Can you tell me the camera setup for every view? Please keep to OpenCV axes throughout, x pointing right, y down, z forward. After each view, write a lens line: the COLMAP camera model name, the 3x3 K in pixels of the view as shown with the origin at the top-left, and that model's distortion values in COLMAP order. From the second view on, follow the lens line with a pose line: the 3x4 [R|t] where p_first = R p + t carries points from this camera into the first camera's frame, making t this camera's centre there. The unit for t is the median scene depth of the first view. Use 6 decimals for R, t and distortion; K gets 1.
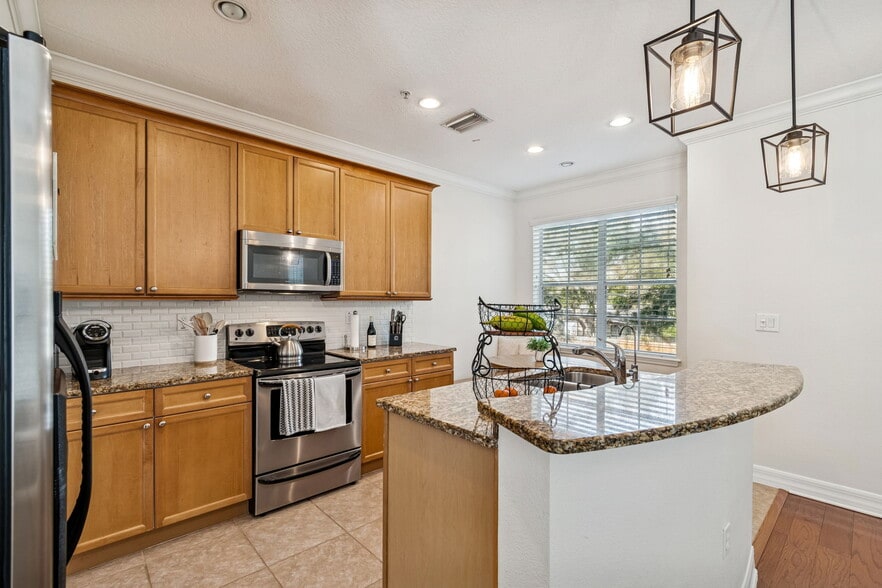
lens RADIAL K [[398.4, 0, 439.8], [0, 398.4, 298.6], [0, 0, 1]] dist [0.001226, 0.000268]
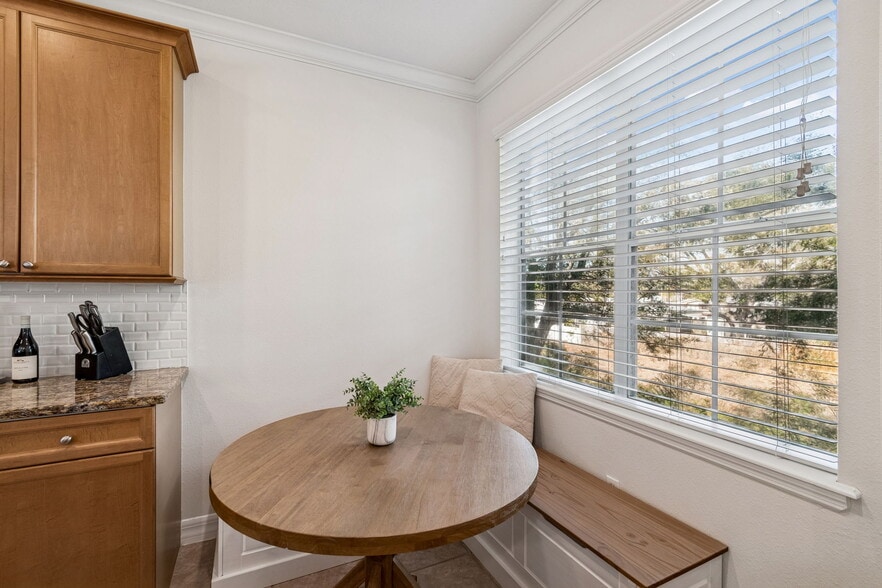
lens RADIAL K [[398.4, 0, 441.7], [0, 398.4, 292.4], [0, 0, 1]] dist [0.001226, 0.000268]
pose [[0.951619, 0.002043, -0.307274, 0.485940], [-0.001339, 0.999996, 0.002502, 0.015319], [0.307278, -0.001970, 0.951618, 0.759980]]
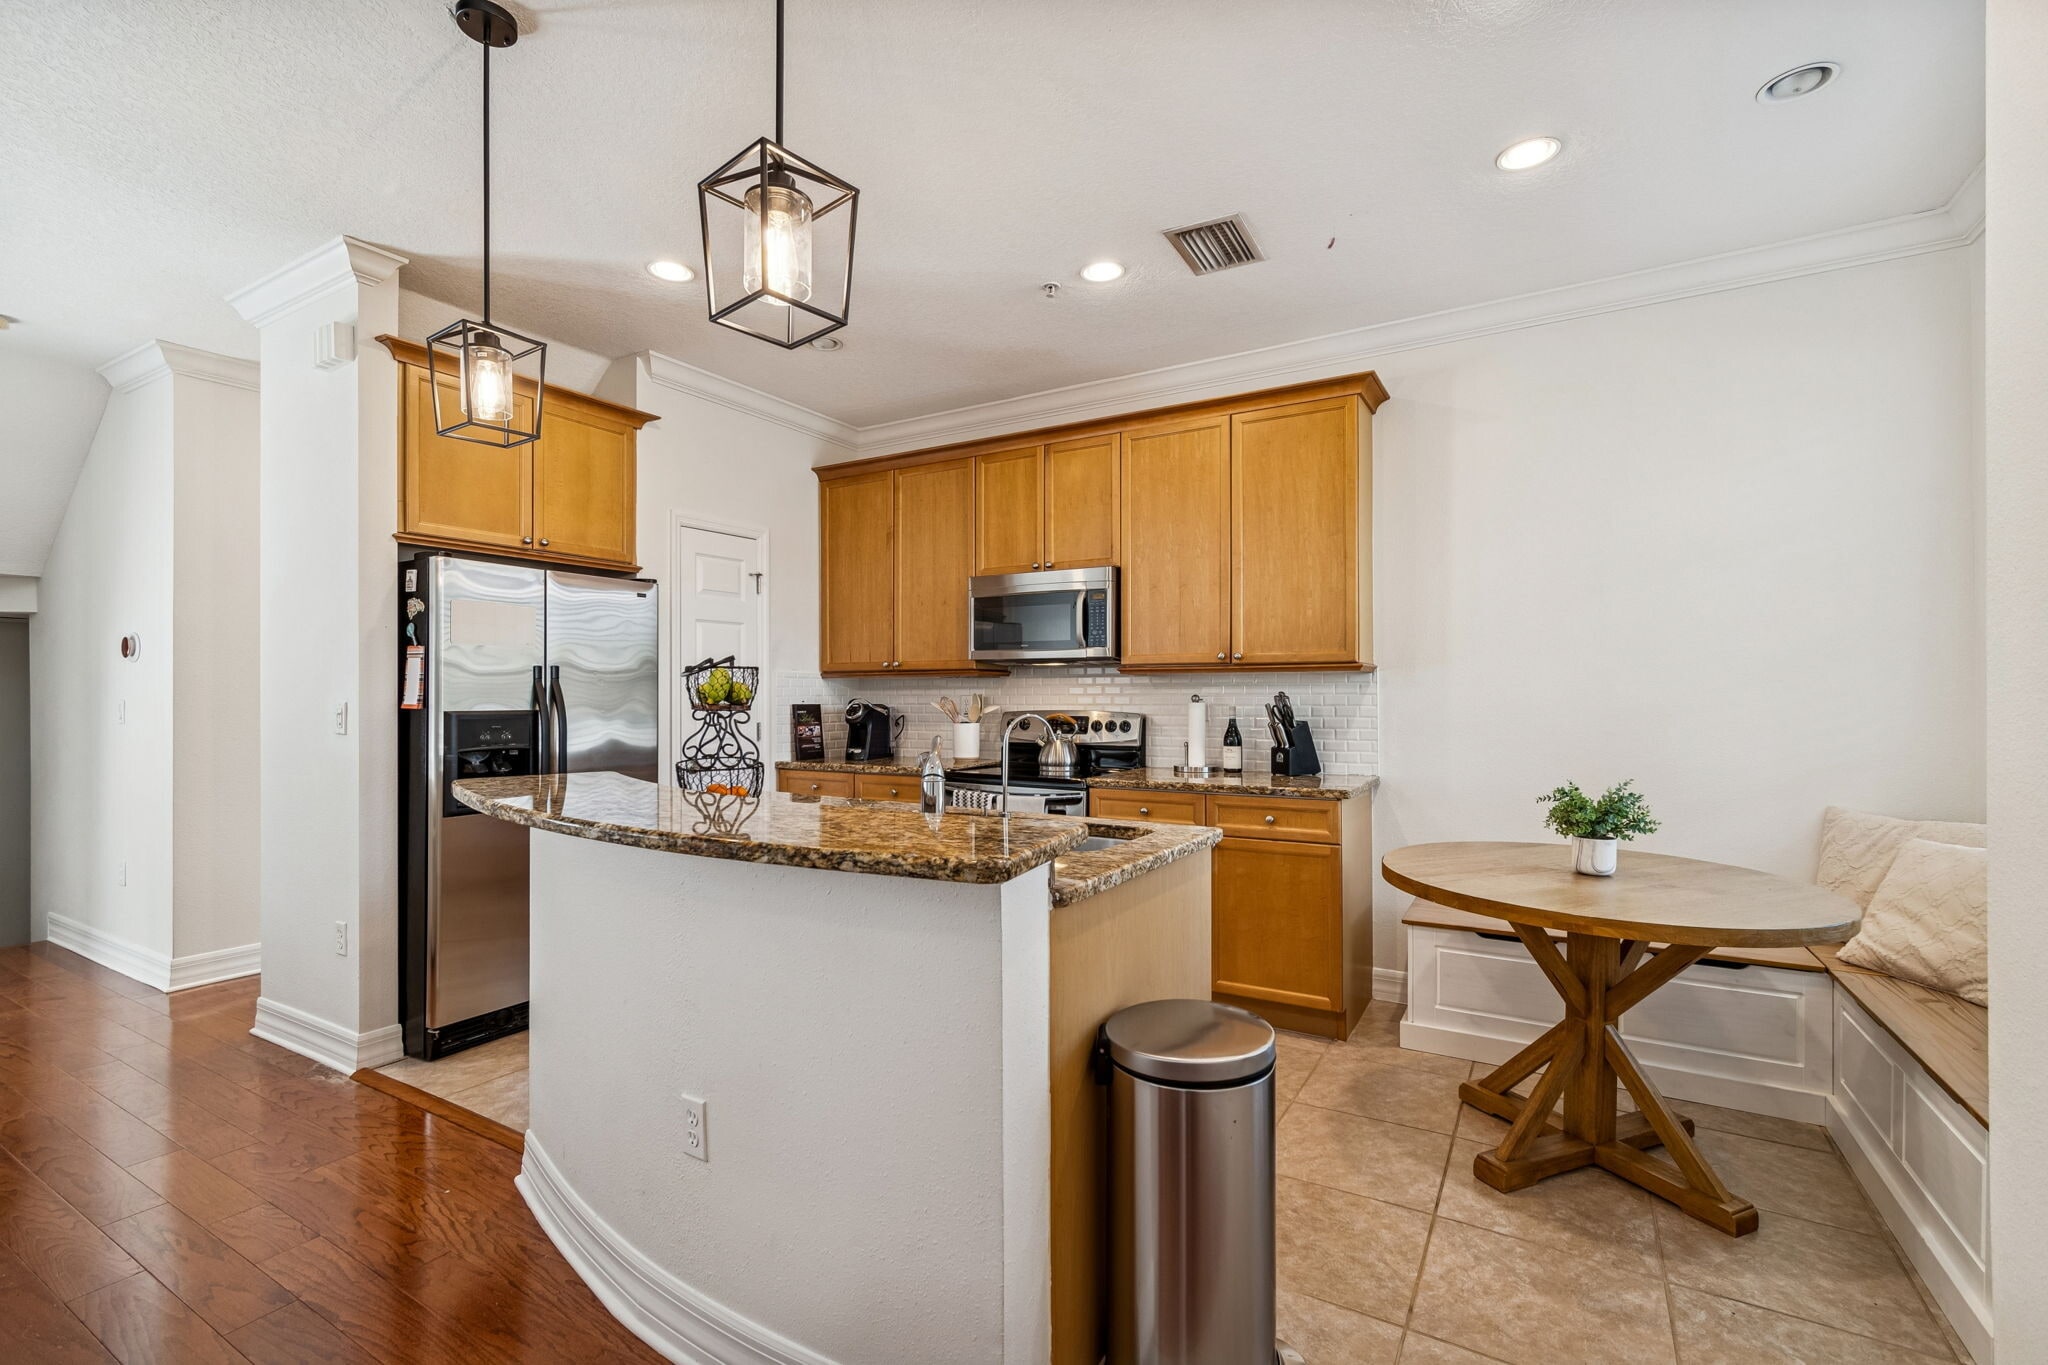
lens RADIAL K [[925.2, 0, 1032.4], [0, 925.2, 694.4], [0, 0, 1]] dist [0.001226, 0.000268]
pose [[0.290962, -0.000055, -0.956735, 0.888095], [0.006580, 0.999976, 0.001943, 0.027810], [0.956712, -0.006861, 0.290956, 0.488145]]
